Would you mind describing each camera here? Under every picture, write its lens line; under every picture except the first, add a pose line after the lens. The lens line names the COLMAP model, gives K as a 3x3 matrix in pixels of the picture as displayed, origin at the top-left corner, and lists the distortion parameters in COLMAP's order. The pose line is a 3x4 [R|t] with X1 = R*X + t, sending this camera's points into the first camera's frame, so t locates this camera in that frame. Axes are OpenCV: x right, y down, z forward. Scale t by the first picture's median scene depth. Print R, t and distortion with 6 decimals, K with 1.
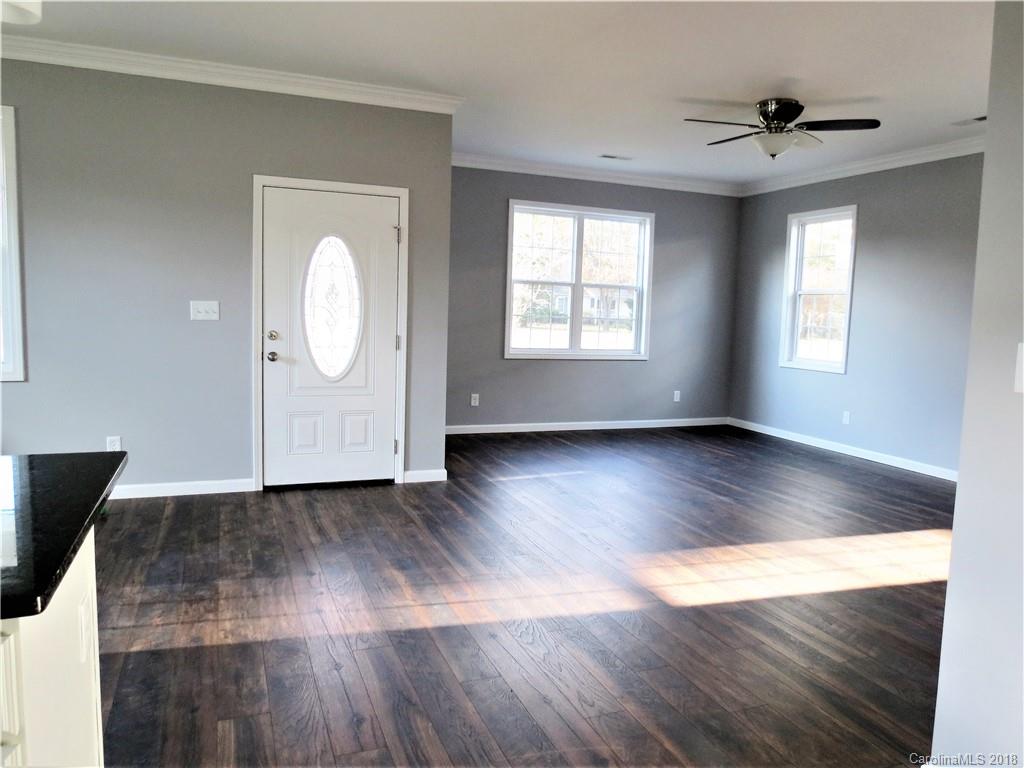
lens RADIAL K [[730.6, 0, 511.1], [0, 730.6, 382.1], [0, 0, 1]] dist [-0.027593, 0.010902]
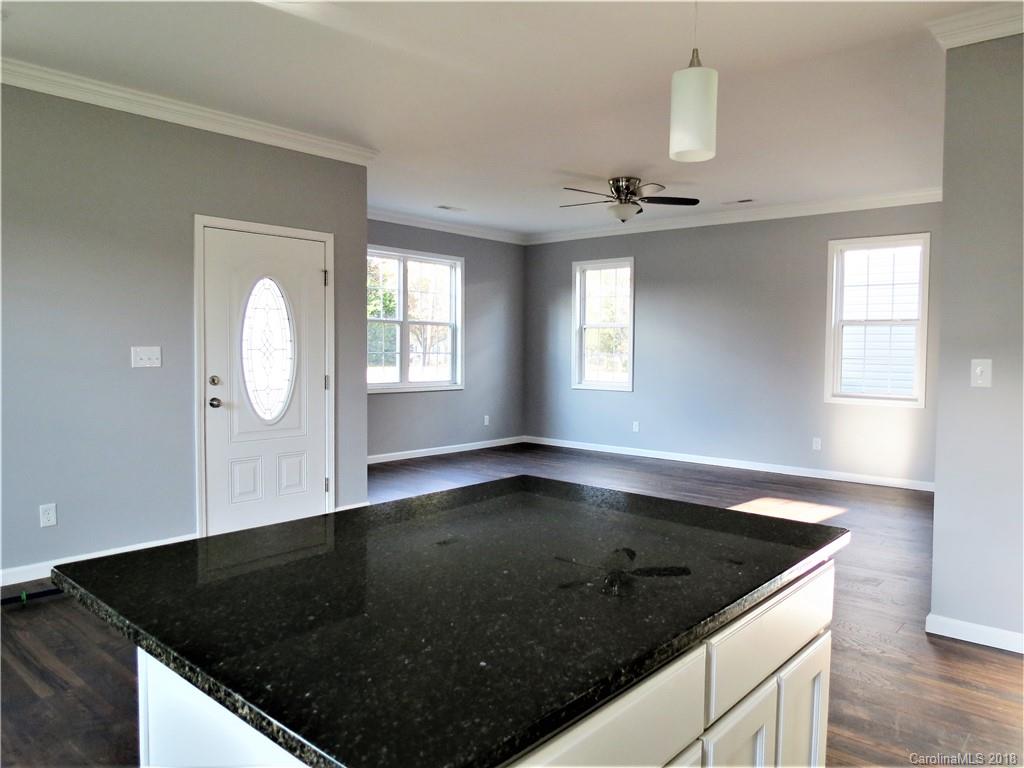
lens RADIAL K [[730.6, 0, 510.5], [0, 730.6, 384.4], [0, 0, 1]] dist [-0.027593, 0.010902]
pose [[0.889530, -0.048530, 0.454292, -0.294492], [0.066804, 0.997471, -0.024250, -0.006946], [-0.451967, 0.051920, 0.890522, -0.020835]]
